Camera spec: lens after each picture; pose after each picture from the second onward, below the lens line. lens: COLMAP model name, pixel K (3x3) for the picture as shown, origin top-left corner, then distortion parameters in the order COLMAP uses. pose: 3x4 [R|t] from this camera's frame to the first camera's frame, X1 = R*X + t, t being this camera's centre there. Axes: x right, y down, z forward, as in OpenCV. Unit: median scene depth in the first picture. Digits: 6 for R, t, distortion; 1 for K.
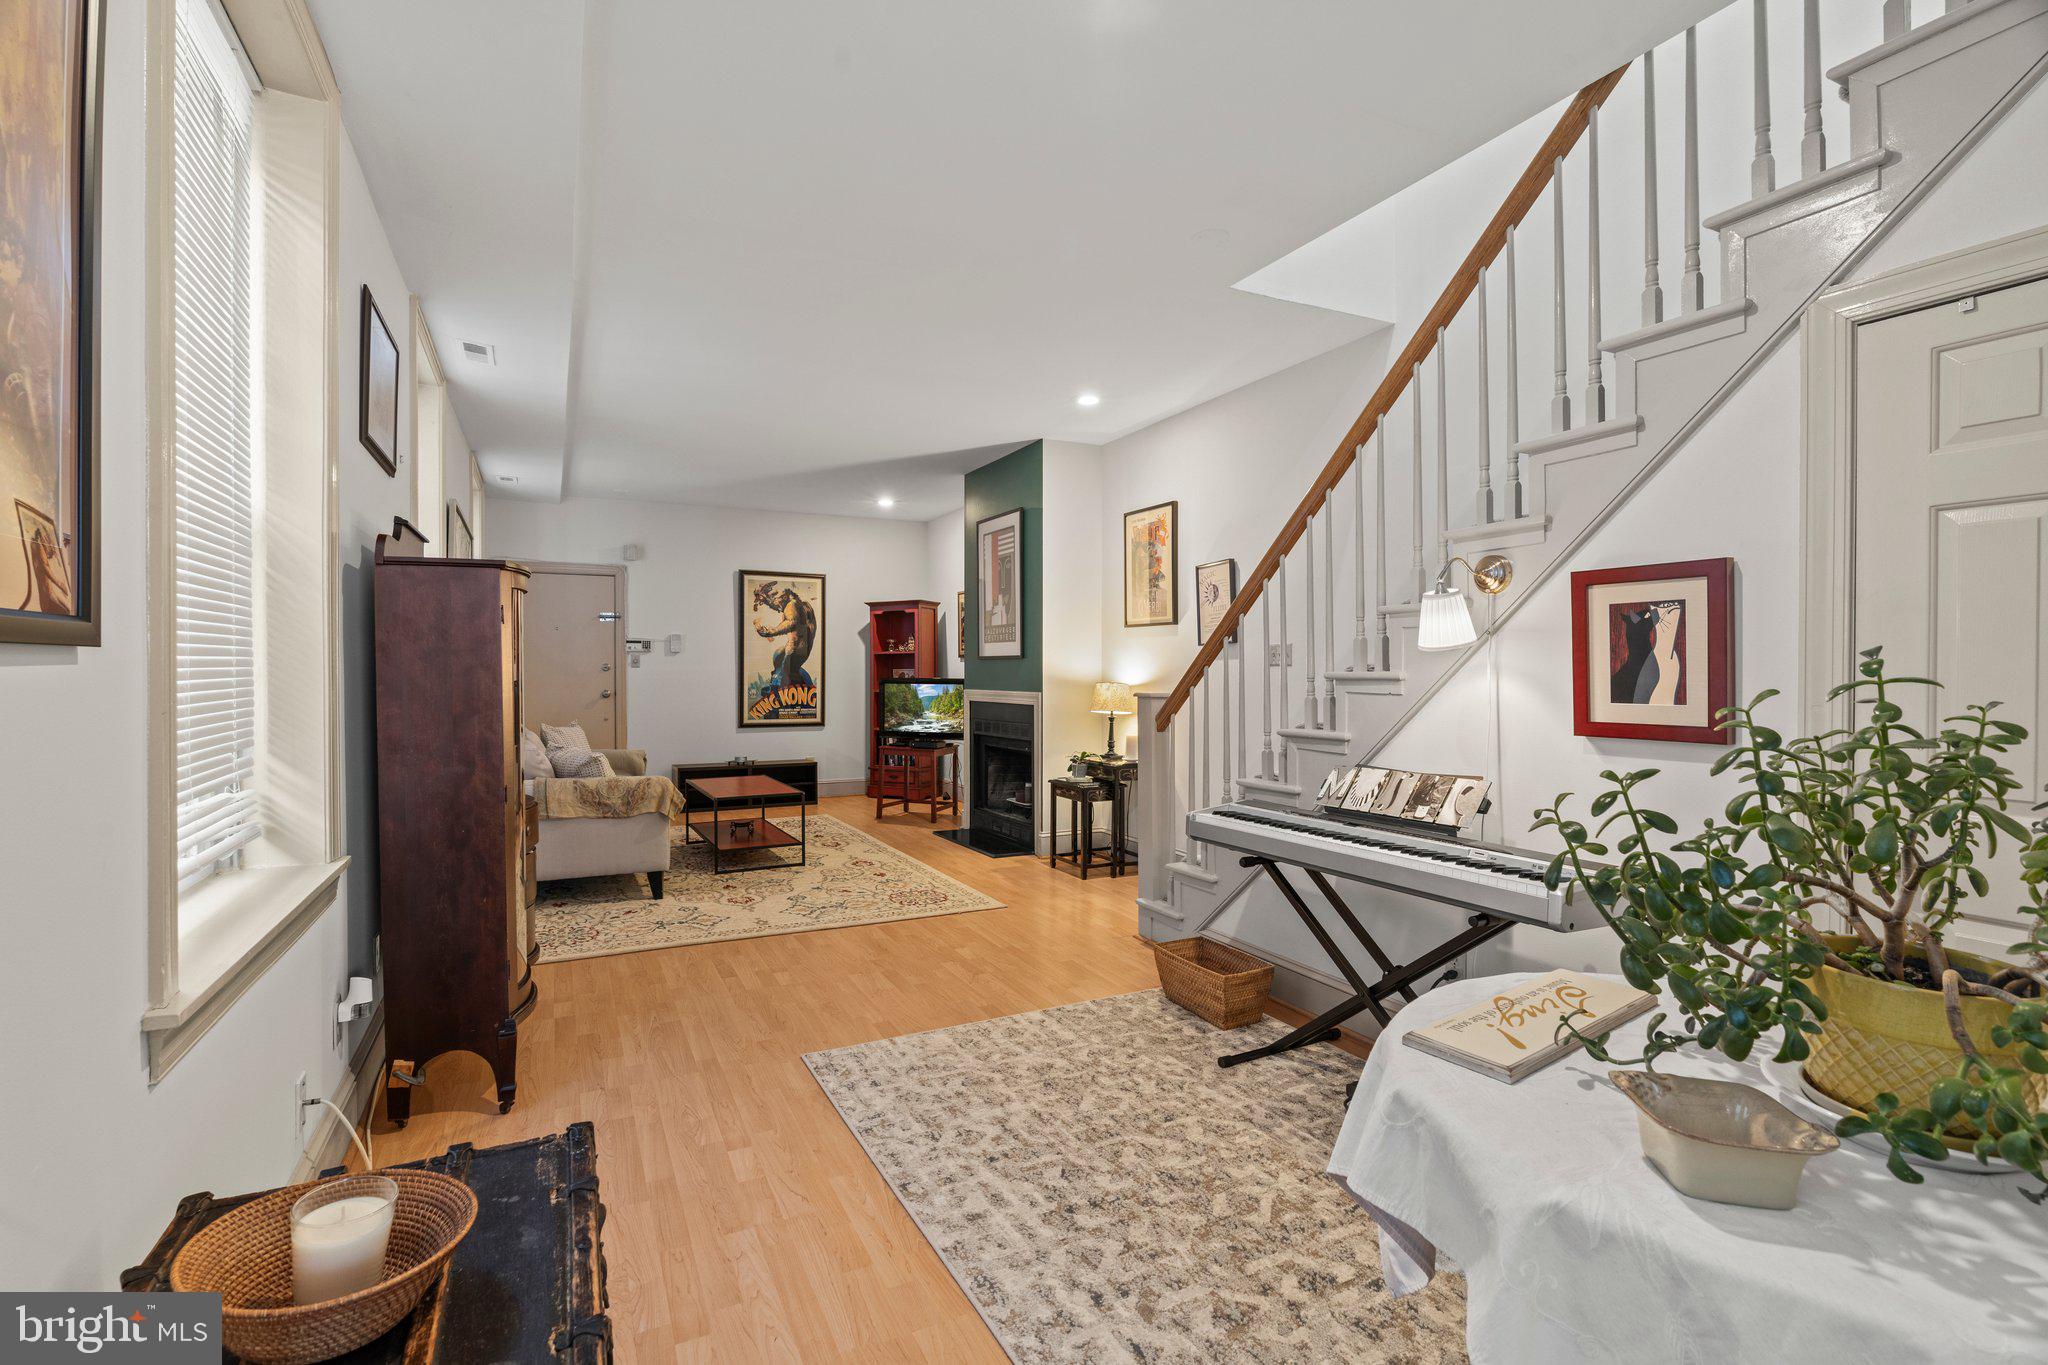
lens RADIAL K [[928.6, 0, 995.8], [0, 928.6, 679.7], [0, 0, 1]] dist [-0.005101, 0.000200]
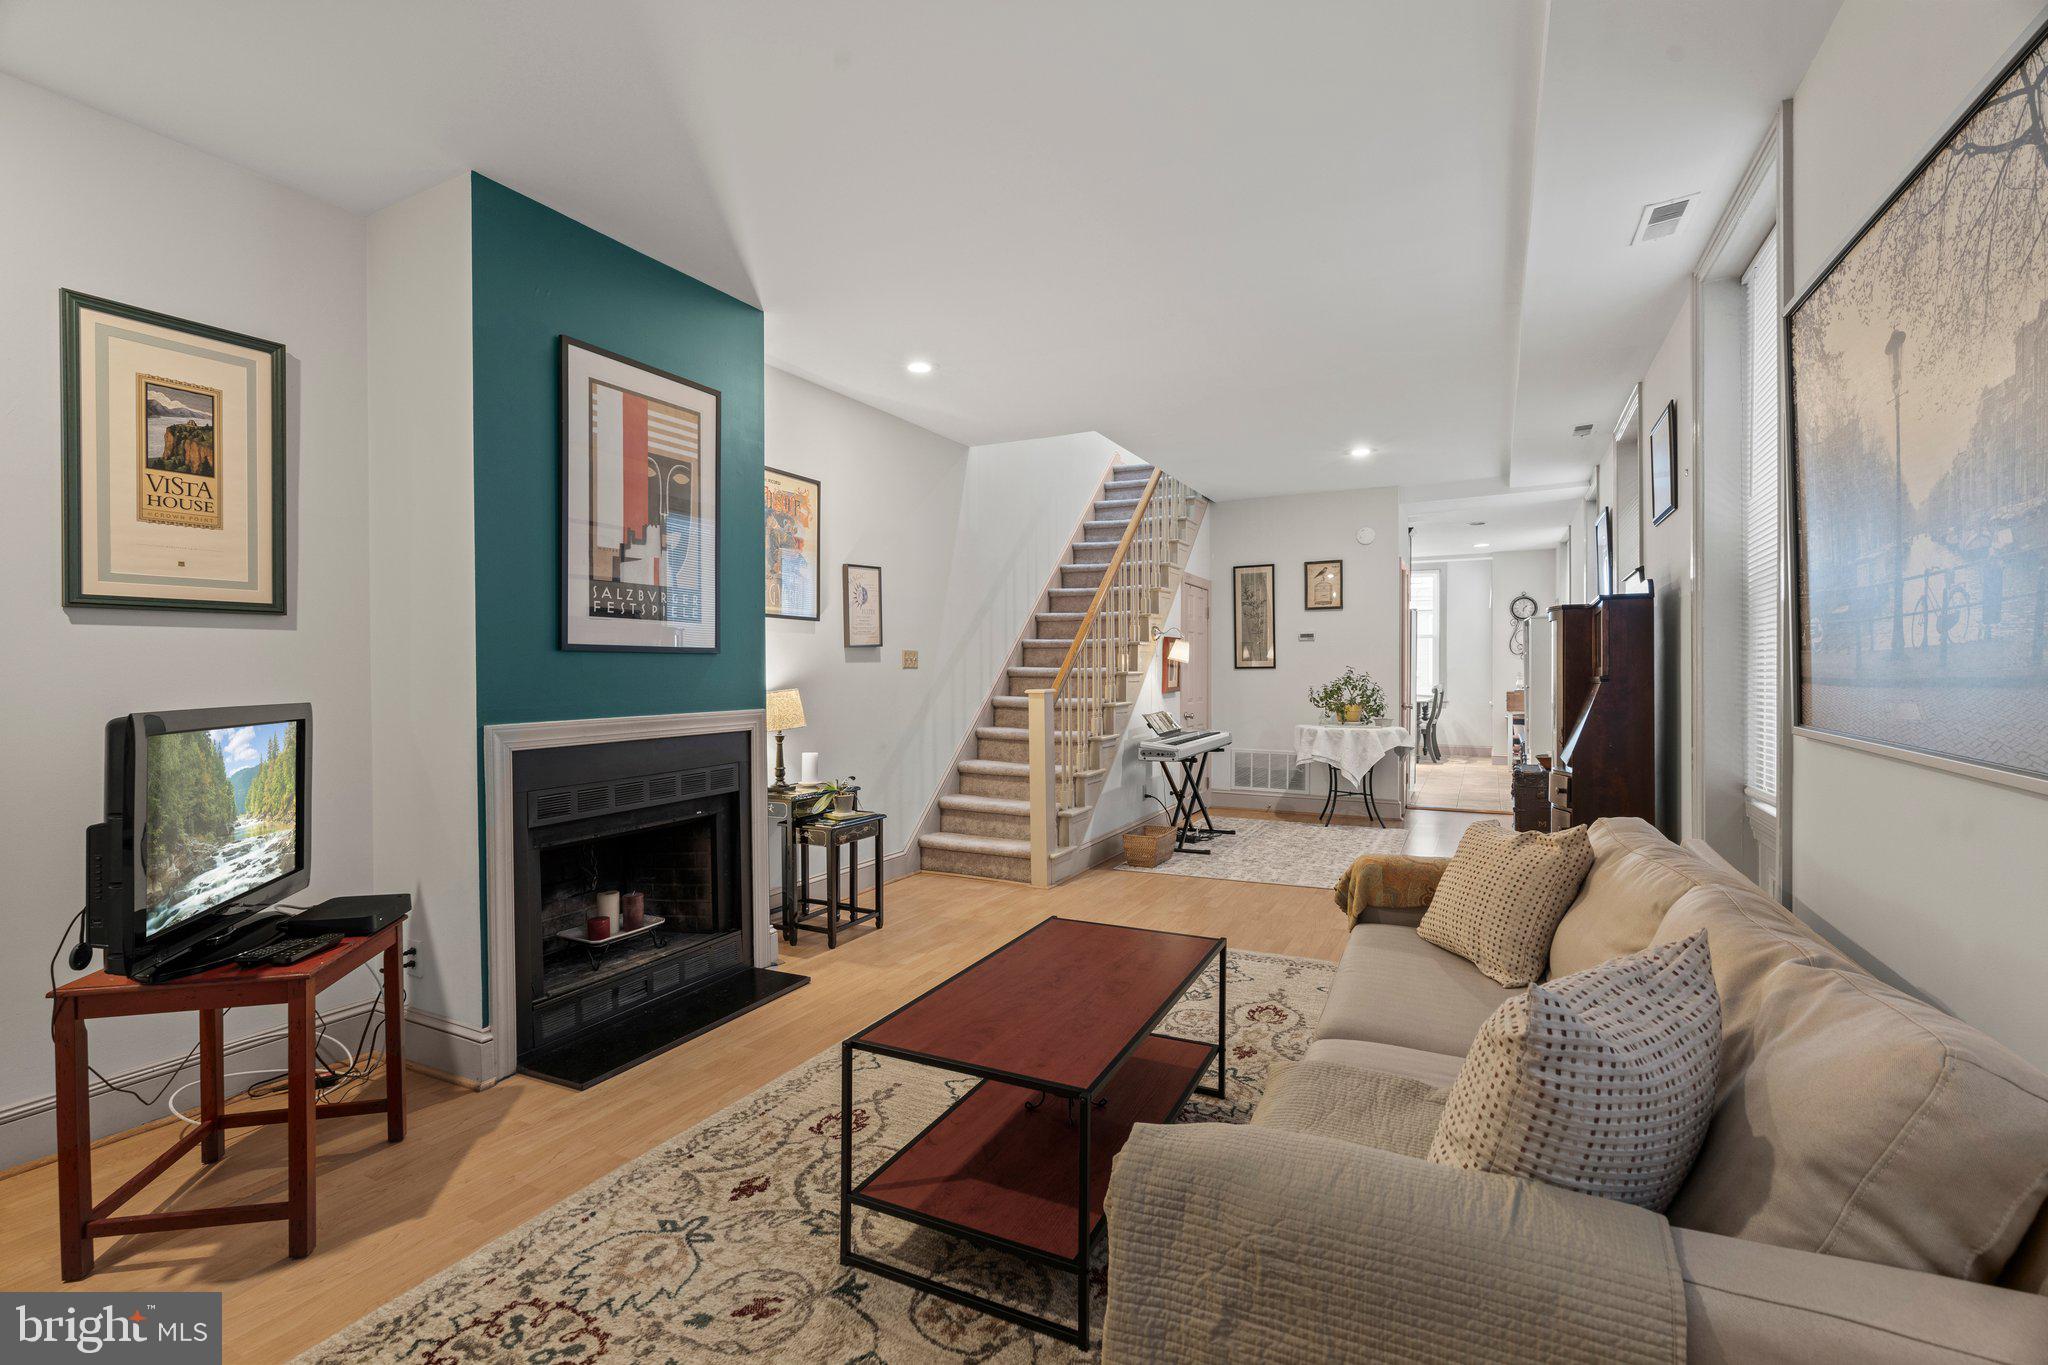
lens RADIAL K [[928.6, 0, 1010.9], [0, 928.6, 678.4], [0, 0, 1]] dist [-0.005101, 0.000200]
pose [[-0.604282, -0.004251, 0.796759, -0.441022], [0.012918, 0.999802, 0.015132, -0.011204], [-0.796666, 0.019436, -0.604108, 0.981611]]
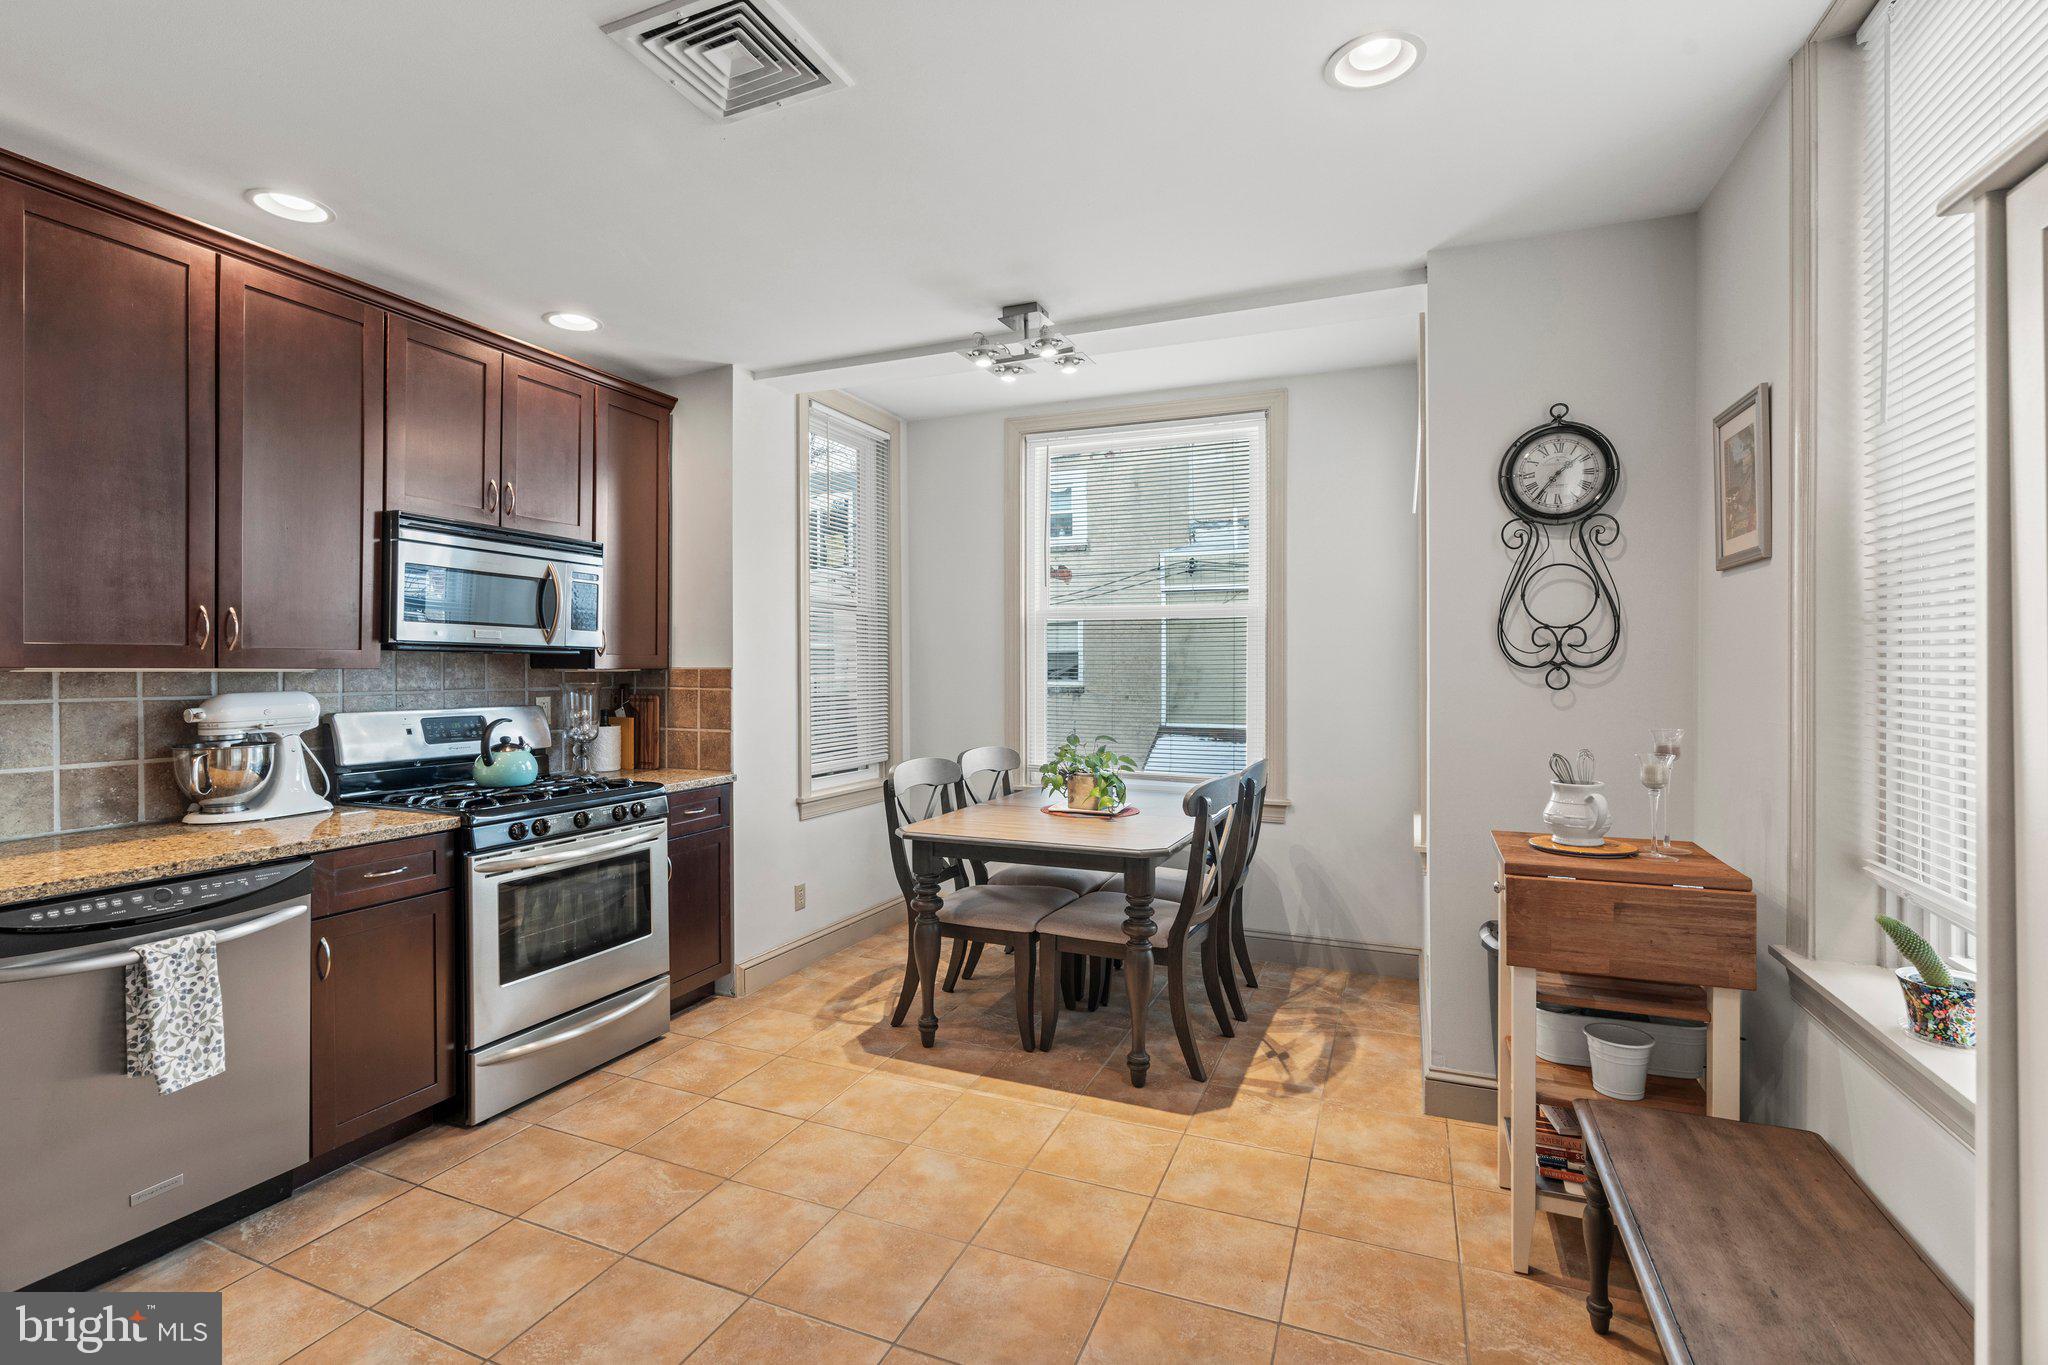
lens RADIAL K [[928.6, 0, 1023.9], [0, 928.6, 670.8], [0, 0, 1]] dist [-0.005101, 0.000200]
pose [[-0.673418, -0.005751, 0.739240, 0.104789], [0.006101, 0.999892, 0.013336, -0.021154], [-0.739237, 0.013491, -0.673310, -0.148731]]
